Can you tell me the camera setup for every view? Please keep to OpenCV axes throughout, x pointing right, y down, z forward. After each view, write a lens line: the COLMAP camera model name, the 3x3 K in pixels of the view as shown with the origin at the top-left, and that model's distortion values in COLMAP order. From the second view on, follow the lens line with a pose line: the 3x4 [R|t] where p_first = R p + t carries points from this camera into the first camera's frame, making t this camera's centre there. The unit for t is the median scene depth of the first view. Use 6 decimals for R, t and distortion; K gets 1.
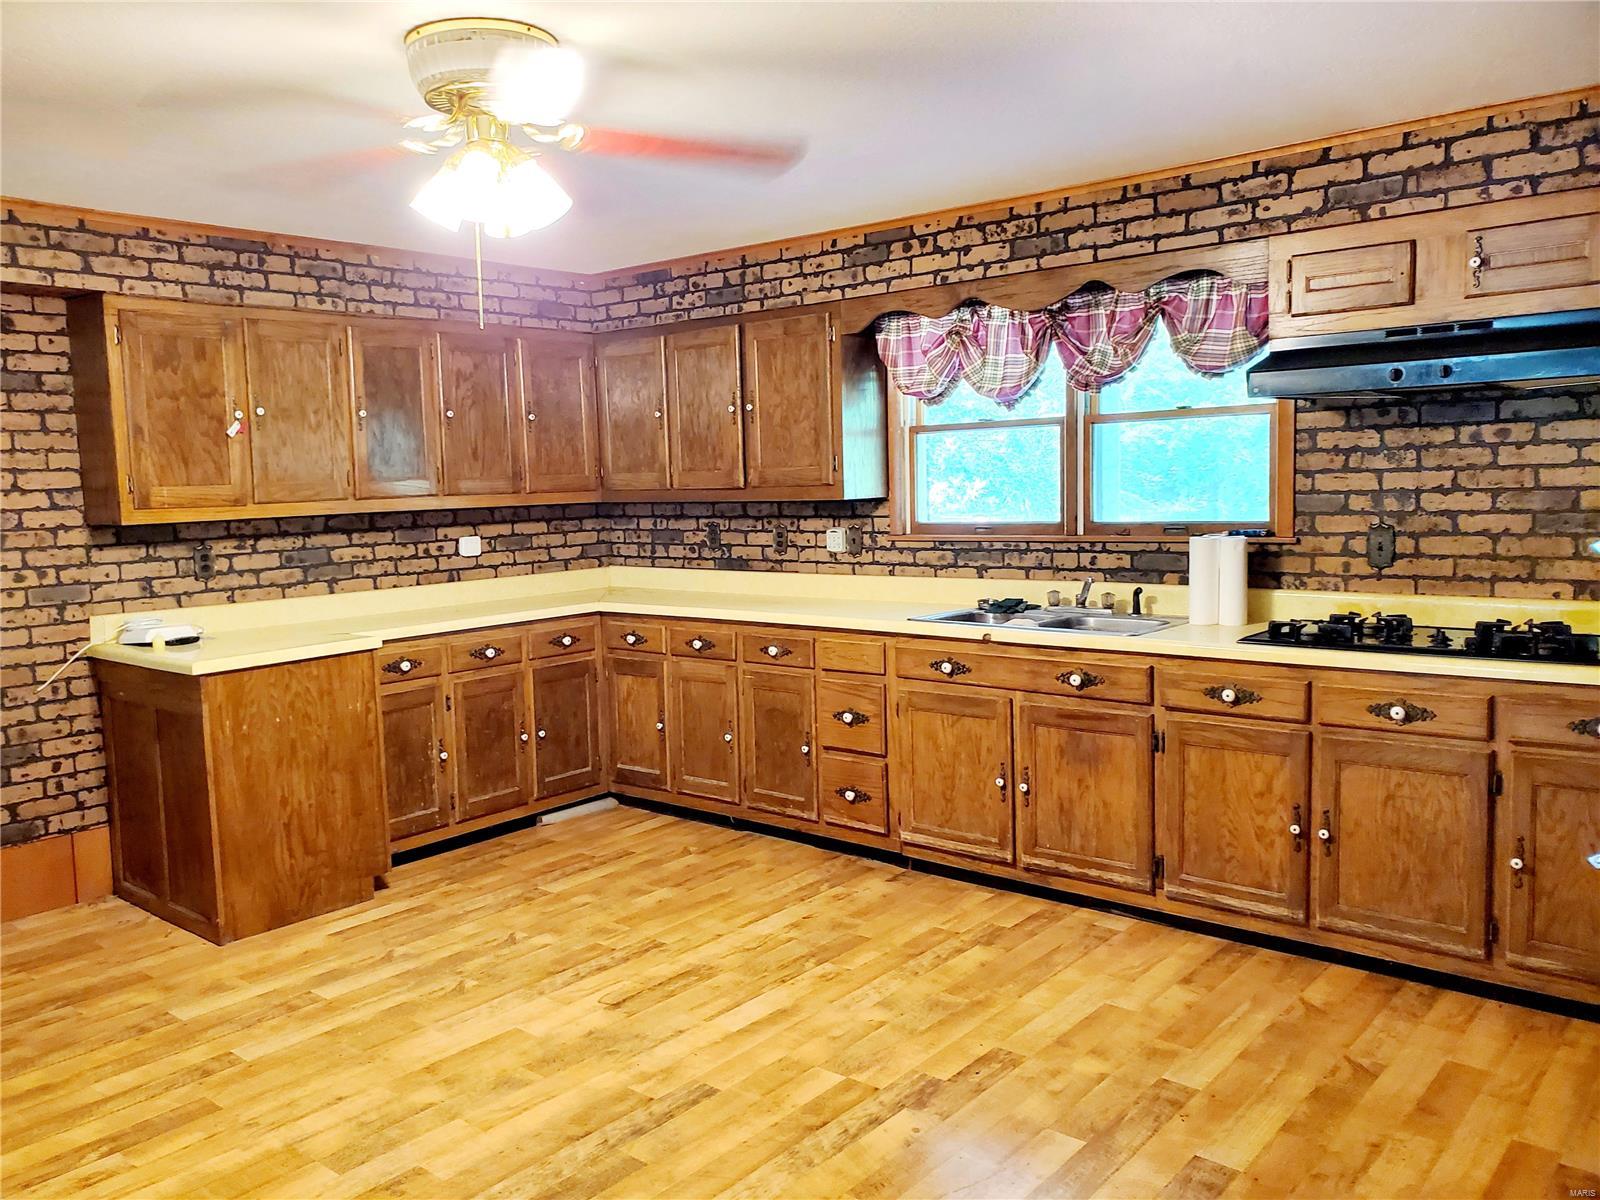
lens RADIAL K [[1240.2, 0, 786.8], [0, 1240.2, 604.2], [0, 0, 1]] dist [0.001478, 0.013001]
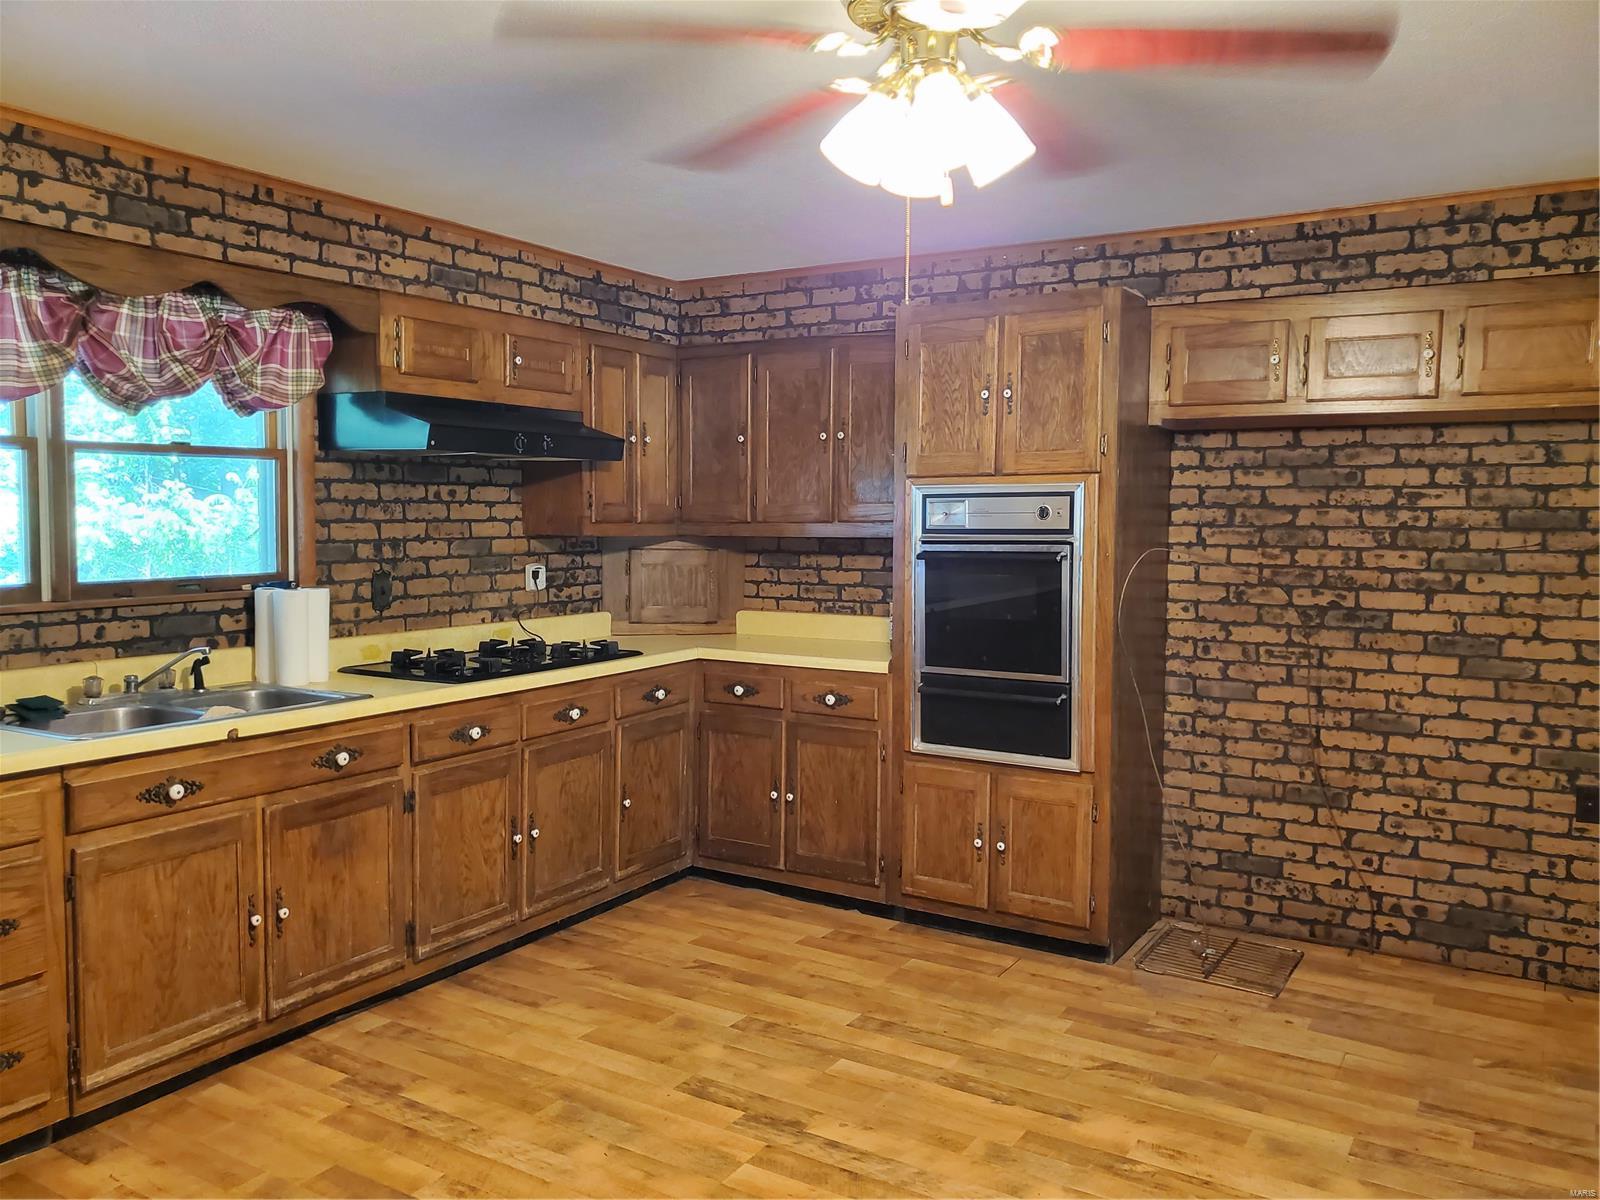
lens RADIAL K [[1240.2, 0, 786.8], [0, 1240.2, 604.2], [0, 0, 1]] dist [0.001478, 0.013001]
pose [[-0.141898, -0.048657, 0.988685, -0.642884], [0.097025, 0.993298, 0.062809, -0.067984], [-0.985115, 0.104839, -0.136226, 0.790148]]
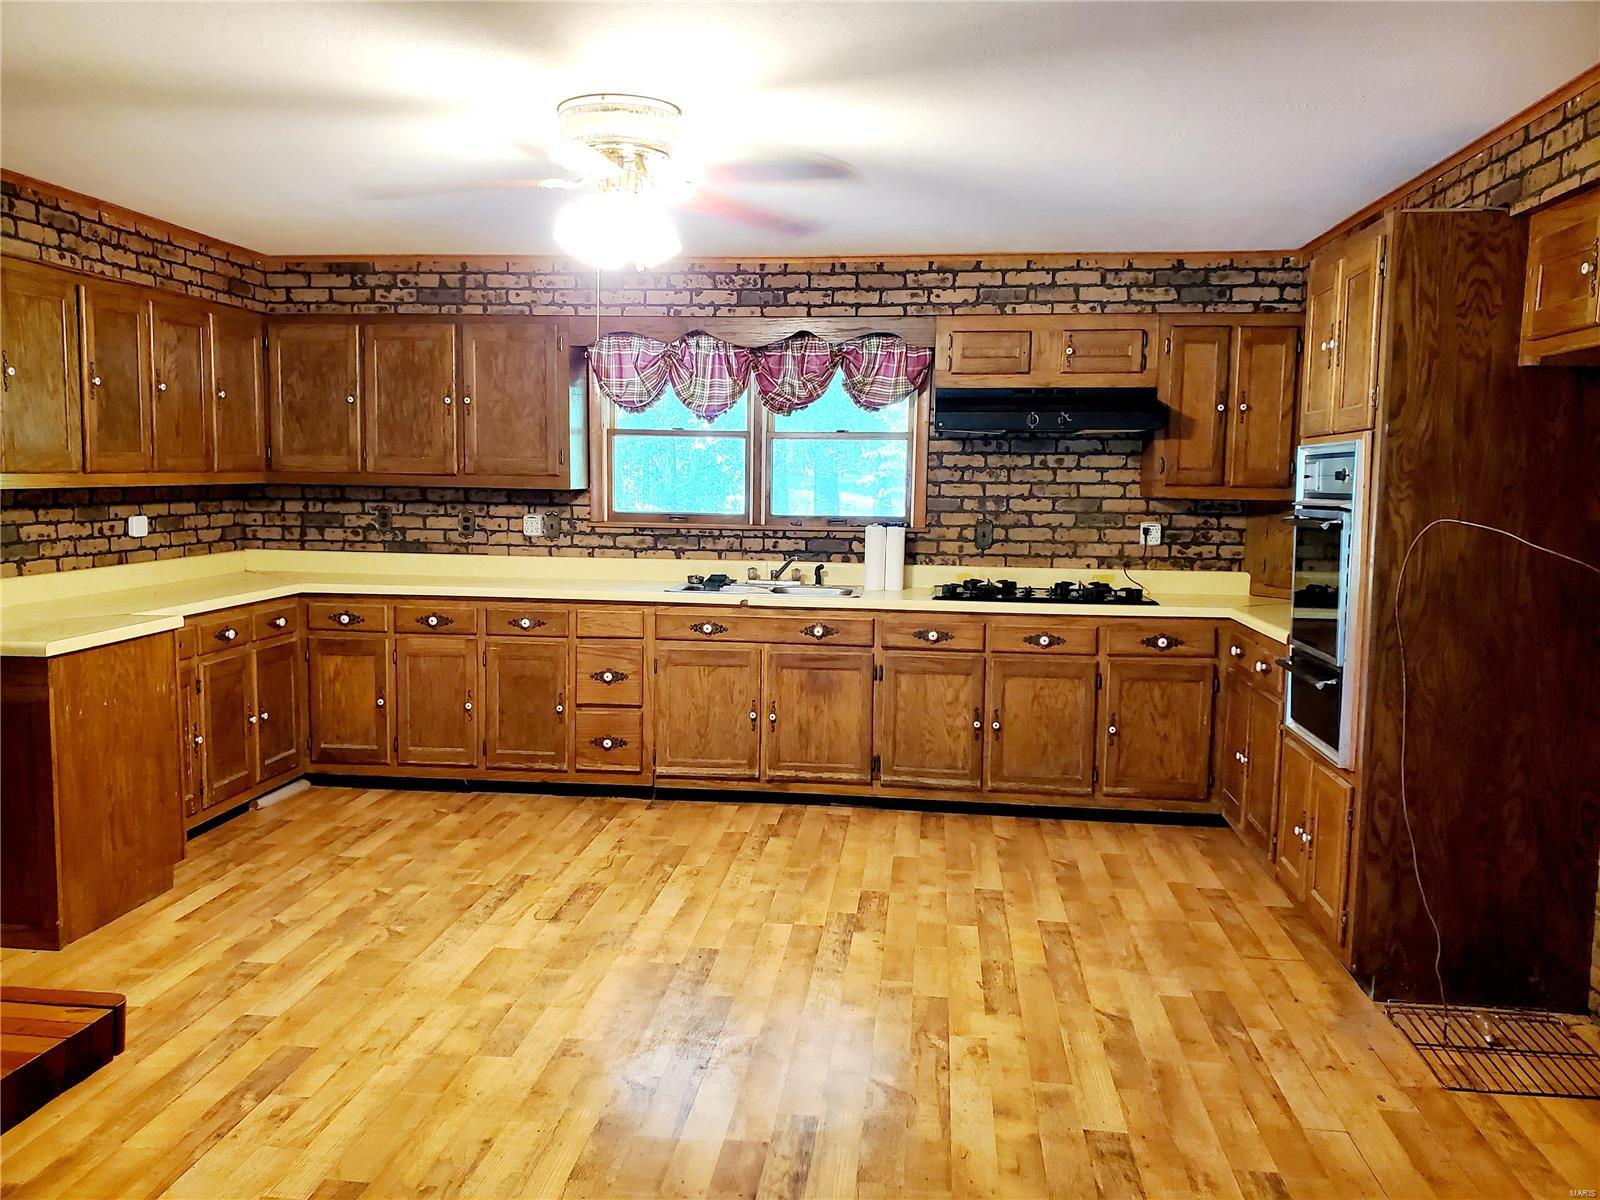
lens RADIAL K [[1211.5, 0, 793.4], [0, 1211.5, 599.7], [0, 0, 1]] dist [0.161080, -0.367246]
pose [[0.829485, -0.017570, 0.558253, -0.509787], [0.018918, 0.999815, 0.003357, 0.021419], [-0.558209, 0.007776, 0.829664, -0.069356]]
